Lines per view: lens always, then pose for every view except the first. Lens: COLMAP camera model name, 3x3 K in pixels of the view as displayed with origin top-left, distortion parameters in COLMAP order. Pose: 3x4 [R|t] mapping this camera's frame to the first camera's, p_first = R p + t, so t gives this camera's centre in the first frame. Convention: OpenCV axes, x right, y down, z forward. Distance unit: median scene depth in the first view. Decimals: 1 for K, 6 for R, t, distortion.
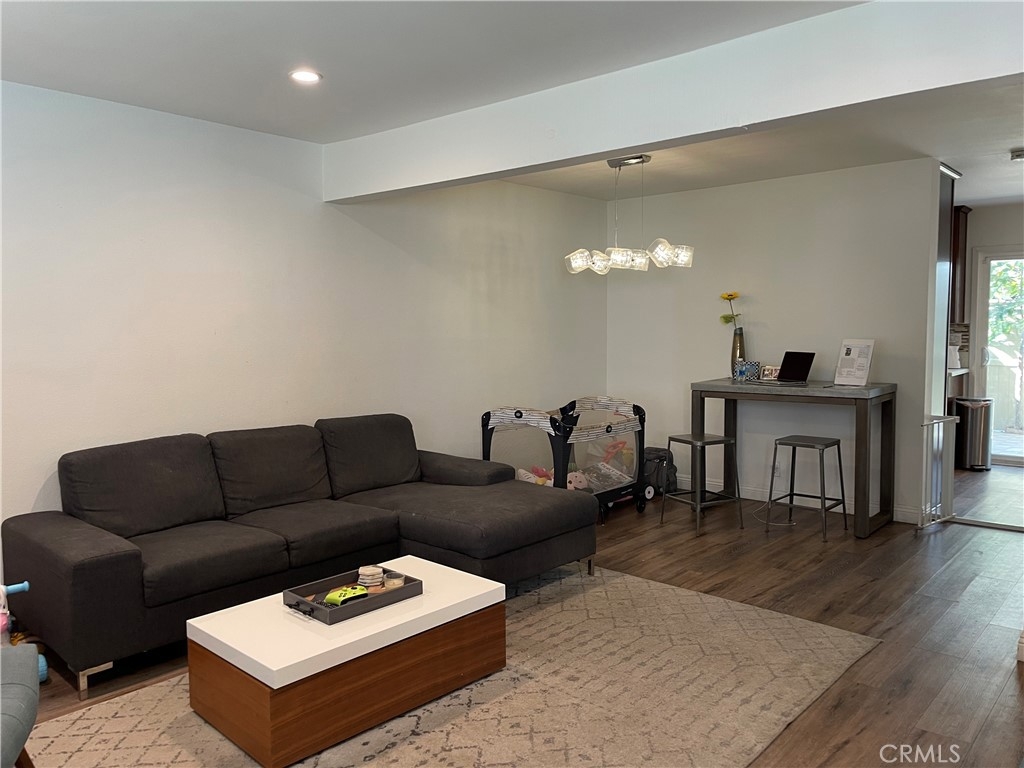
lens RADIAL K [[783.6, 0, 512.6], [0, 783.6, 385.0], [0, 0, 1]] dist [0.031686, -0.013048]
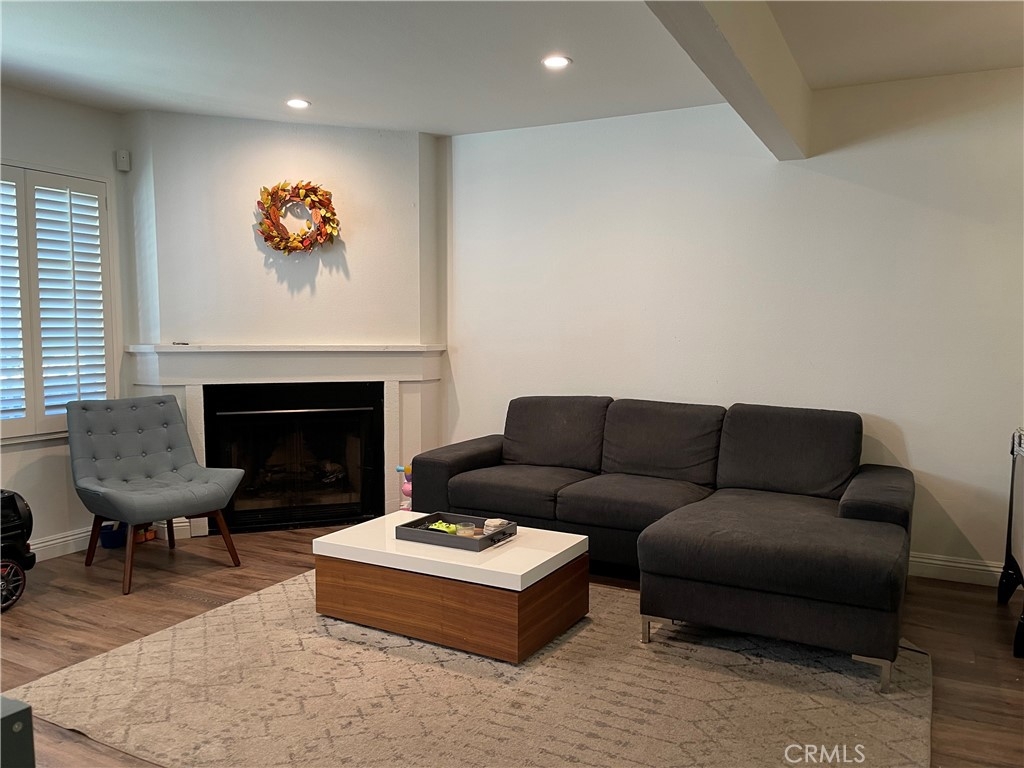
lens RADIAL K [[783.6, 0, 514.7], [0, 783.6, 382.6], [0, 0, 1]] dist [0.031686, -0.013048]
pose [[0.248057, 0.085323, -0.964981, 0.762456], [-0.083054, 0.994319, 0.066568, -0.026405], [0.965179, 0.063632, 0.253735, 0.667511]]
